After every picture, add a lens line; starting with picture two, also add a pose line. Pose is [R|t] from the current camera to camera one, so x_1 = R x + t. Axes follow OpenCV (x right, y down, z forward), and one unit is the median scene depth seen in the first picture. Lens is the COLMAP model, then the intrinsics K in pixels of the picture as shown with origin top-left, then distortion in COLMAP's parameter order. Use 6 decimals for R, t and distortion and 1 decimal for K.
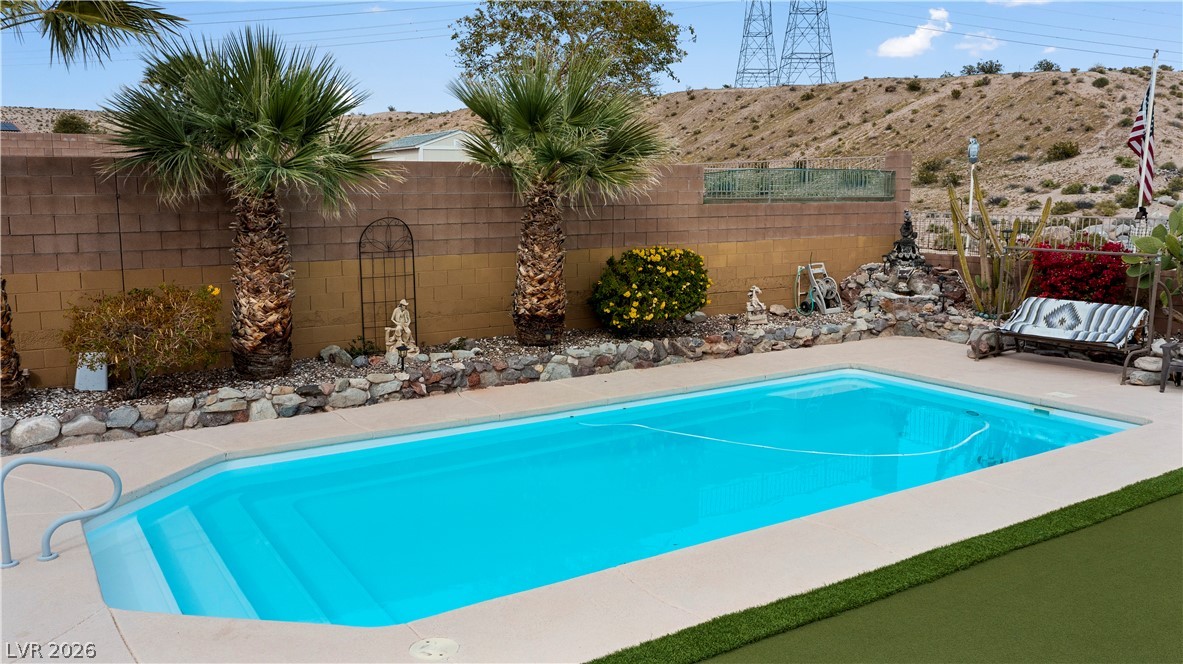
lens RADIAL K [[935.3, 0, 591.5], [0, 935.3, 332.0], [0, 0, 1]] dist [-0.016674, 0.006778]
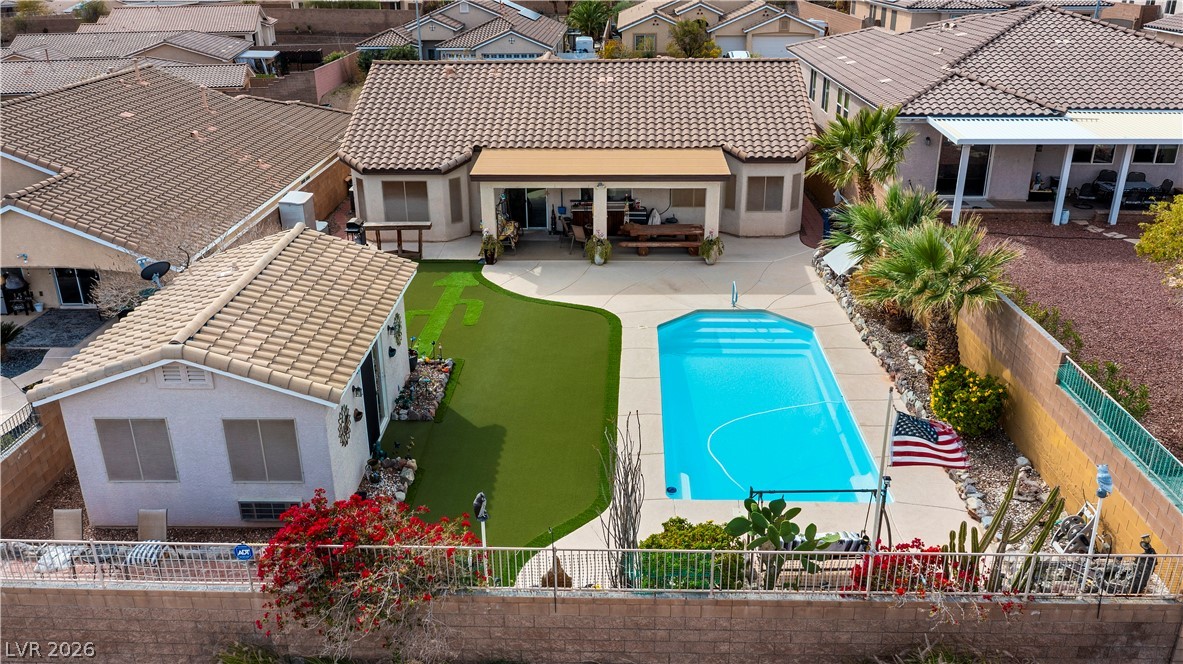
lens RADIAL K [[932.6, 0, 591.5], [0, 932.6, 332.0], [0, 0, 1]] dist [-0.016968, 0.005519]
pose [[-0.580443, 0.318283, -0.749521, 1.457458], [-0.112421, 0.880311, 0.460884, -0.744578], [0.806503, 0.351778, -0.475189, 1.229820]]
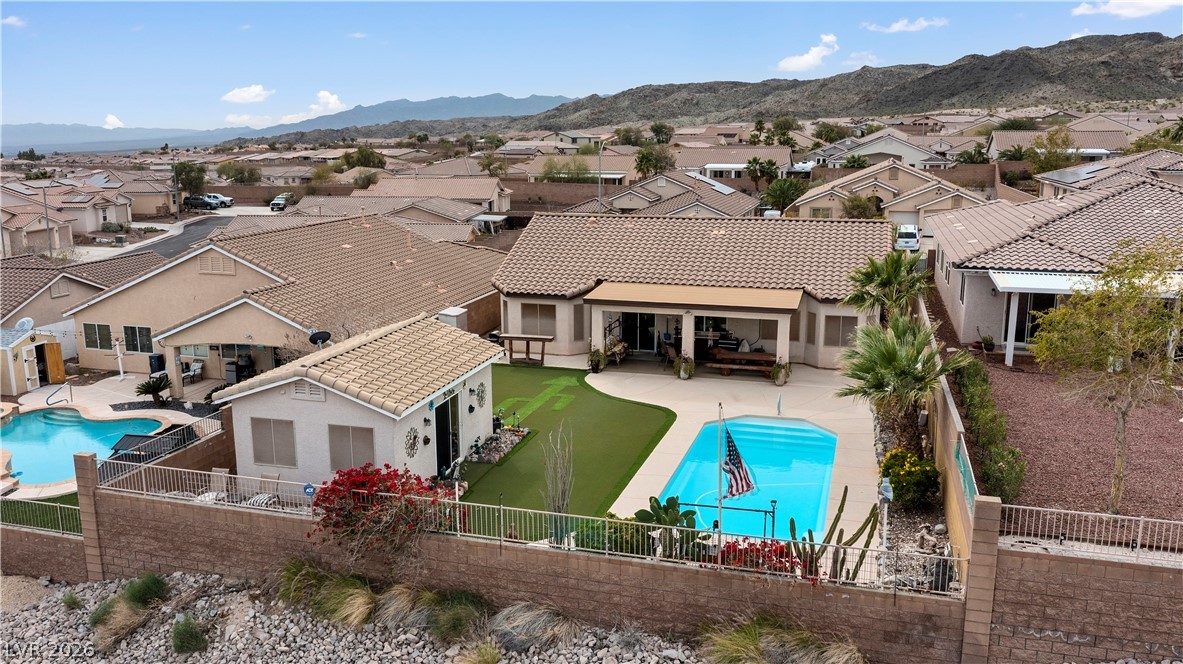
lens RADIAL K [[934.3, 0, 591.5], [0, 934.3, 332.0], [0, 0, 1]] dist [-0.019881, 0.008464]
pose [[-0.766190, 0.136185, -0.628018, 1.566970], [-0.091831, 0.944053, 0.316752, -0.800553], [0.636019, 0.300364, -0.710818, 1.824584]]
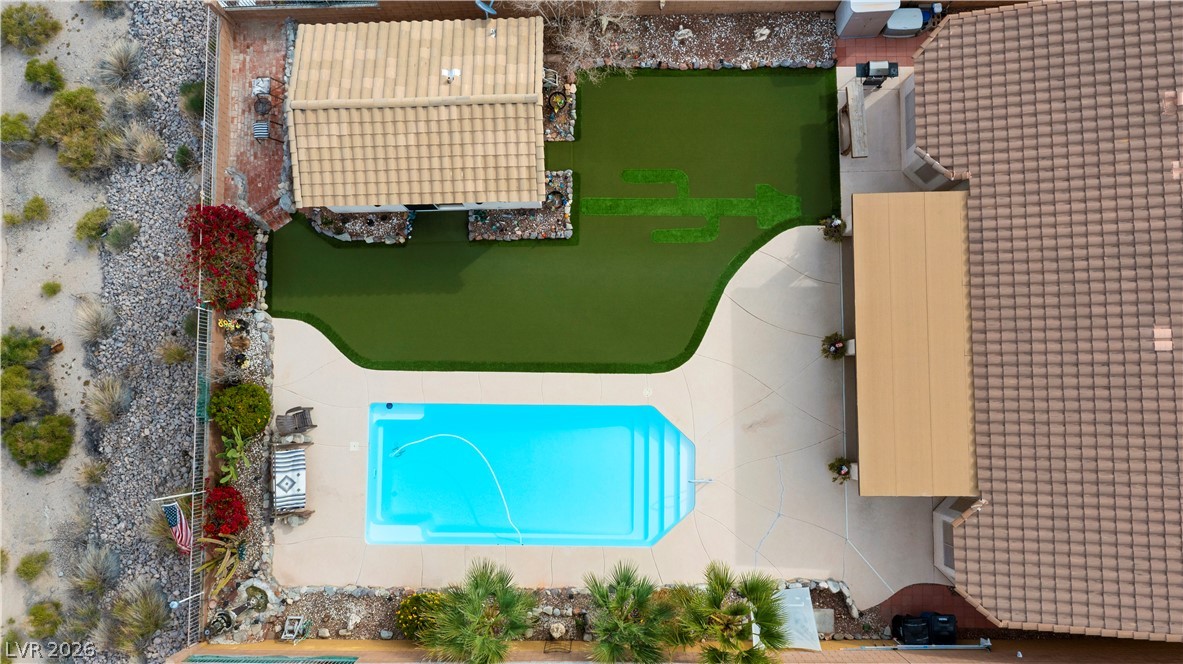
lens RADIAL K [[935.3, 0, 591.5], [0, 935.3, 332.0], [0, 0, 1]] dist [-0.016674, 0.006778]
pose [[-0.834247, -0.547525, 0.065176, -0.021704], [0.108427, -0.047005, 0.992992, -2.031716], [-0.540624, 0.835468, 0.098580, 0.127351]]
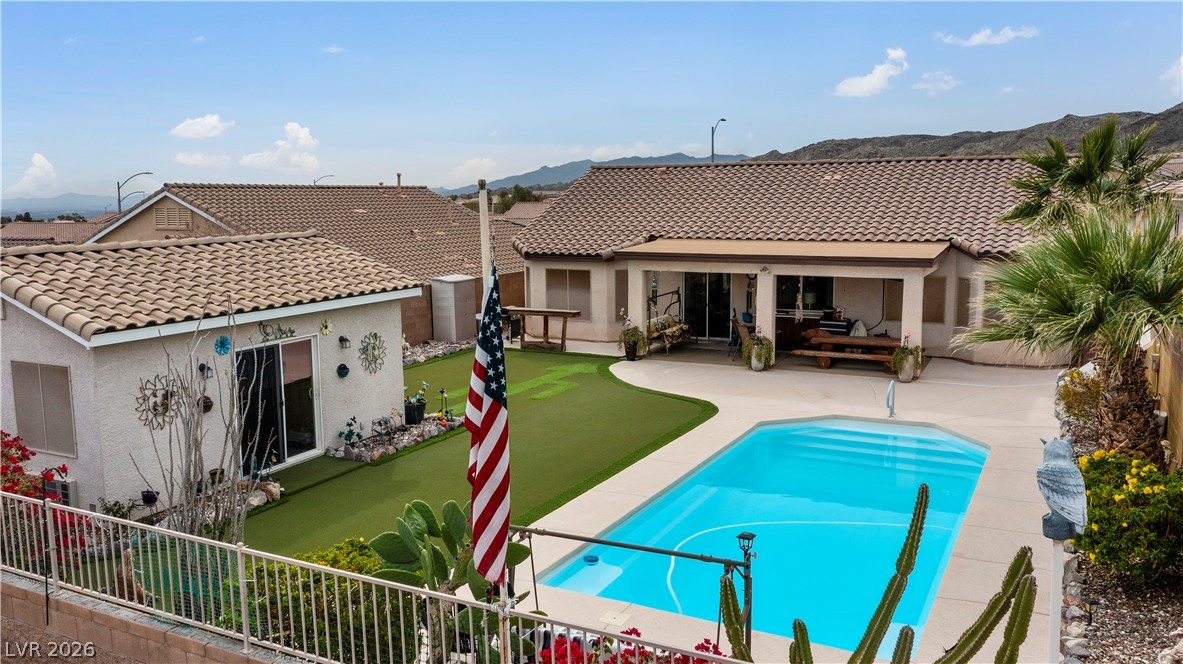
lens RADIAL K [[935.3, 0, 591.5], [0, 935.3, 332.0], [0, 0, 1]] dist [-0.016674, 0.006778]
pose [[-0.873341, 0.079915, -0.480510, 0.796842], [-0.062174, 0.960094, 0.272679, -0.369555], [0.483126, 0.268017, -0.833520, 1.424852]]
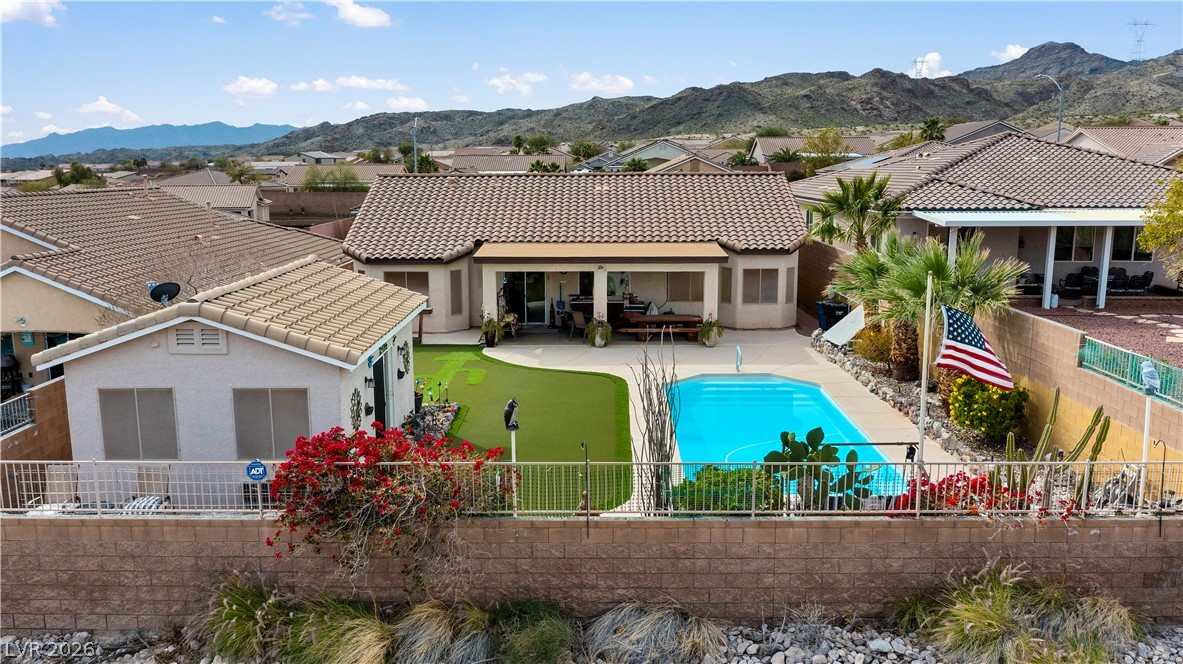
lens RADIAL K [[935.3, 0, 591.5], [0, 935.3, 332.0], [0, 0, 1]] dist [-0.016674, 0.006778]
pose [[-0.561416, 0.148564, -0.814089, 1.556840], [-0.119964, 0.958751, 0.257693, -0.456342], [0.818792, 0.242334, -0.520436, 1.270432]]
